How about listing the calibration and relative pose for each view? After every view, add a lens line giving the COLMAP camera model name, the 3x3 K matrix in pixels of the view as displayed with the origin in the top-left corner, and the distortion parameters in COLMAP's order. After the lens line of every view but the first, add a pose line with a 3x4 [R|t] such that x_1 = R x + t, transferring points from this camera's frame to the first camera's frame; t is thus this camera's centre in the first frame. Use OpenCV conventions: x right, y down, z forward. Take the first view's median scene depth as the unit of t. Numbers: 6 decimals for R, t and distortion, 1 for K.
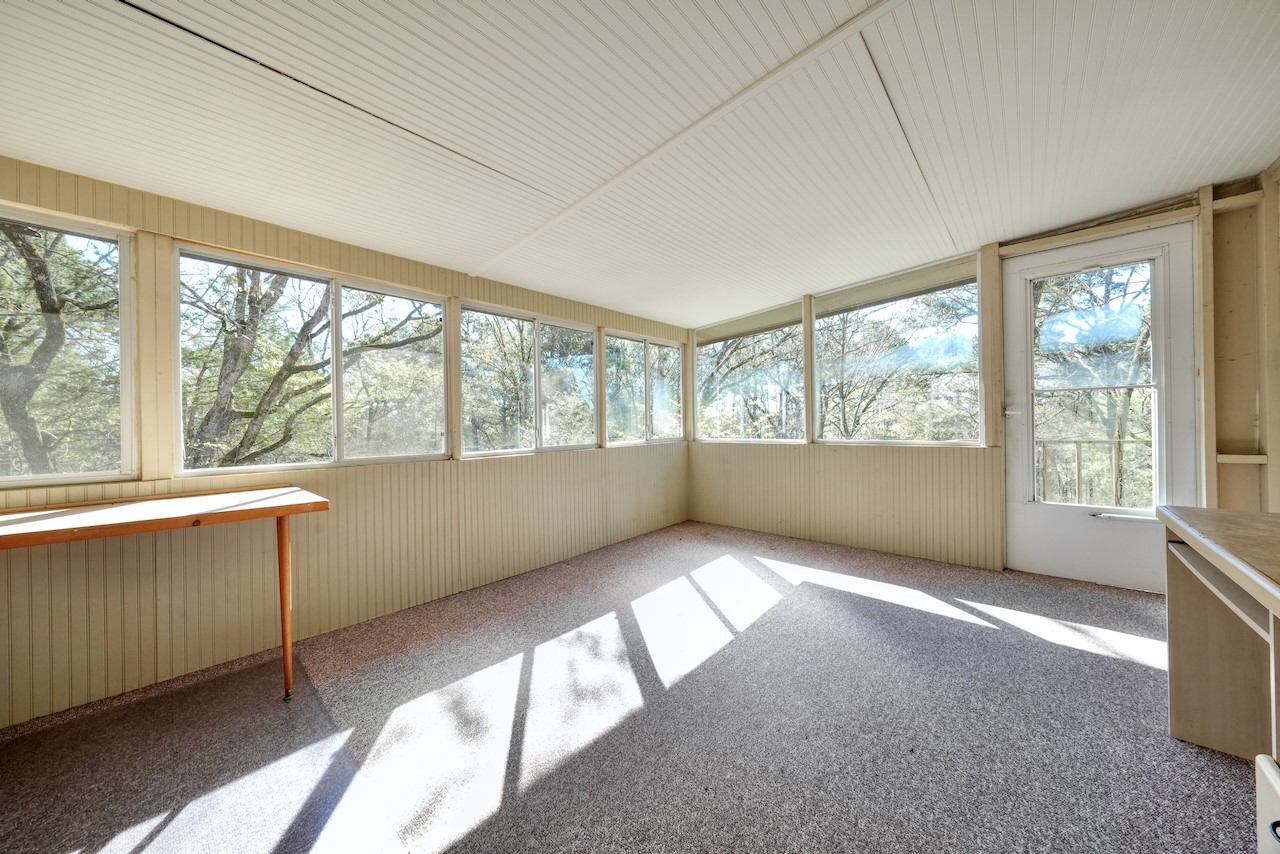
lens RADIAL K [[431.8, 0, 643.1], [0, 431.8, 427.1], [0, 0, 1]] dist [-0.006015, 0.000856]
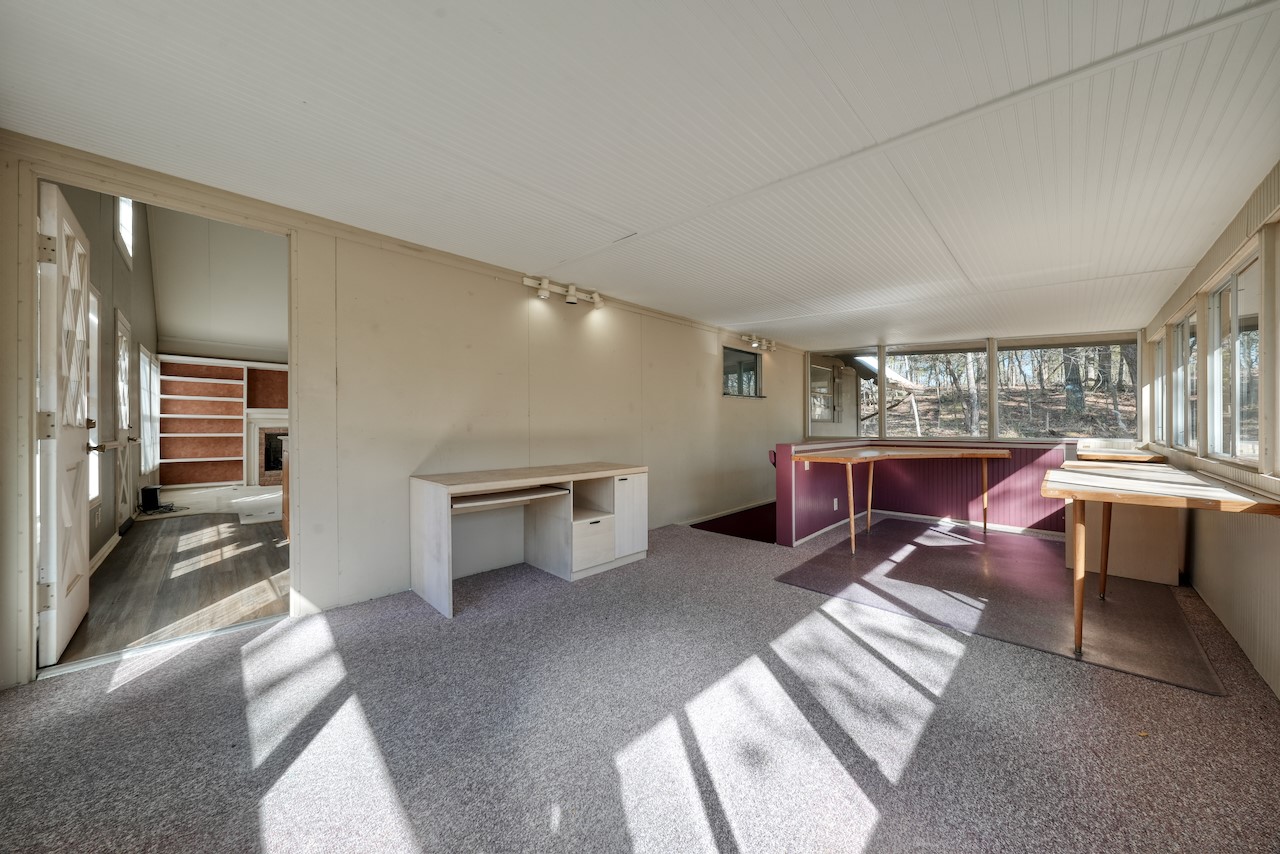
lens RADIAL K [[431.8, 0, 644.1], [0, 431.8, 424.7], [0, 0, 1]] dist [-0.006015, 0.000856]
pose [[-0.998574, 0.022679, 0.048335, 0.209314], [0.022602, 0.999742, -0.002137, -0.021813], [-0.048371, -0.001042, -0.998829, 1.580406]]
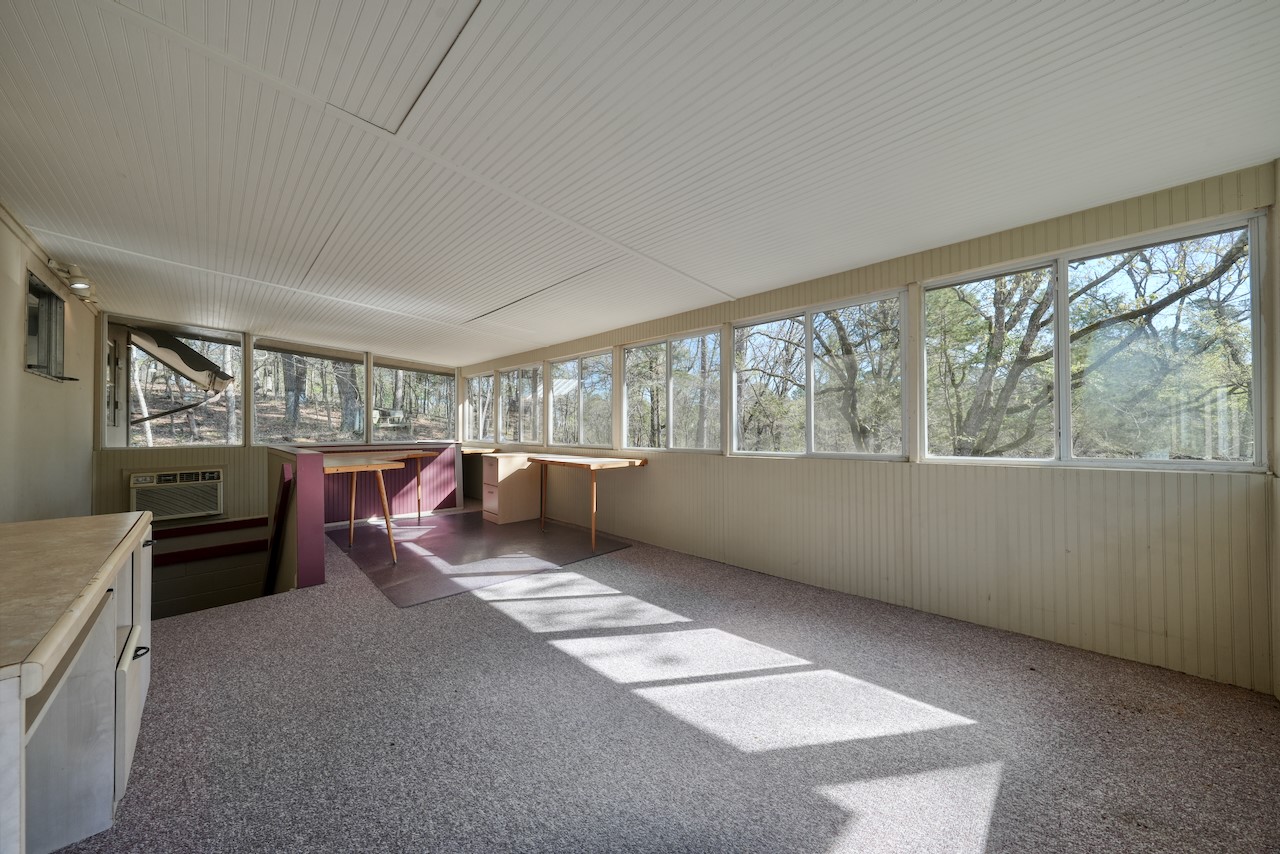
lens RADIAL K [[431.8, 0, 640.6], [0, 431.8, 426.5], [0, 0, 1]] dist [-0.006015, 0.000856]
pose [[-0.055674, 0.010439, -0.998394, 0.941050], [0.003951, 0.999940, 0.010235, -0.026000], [0.998441, -0.003375, -0.055712, 0.957698]]
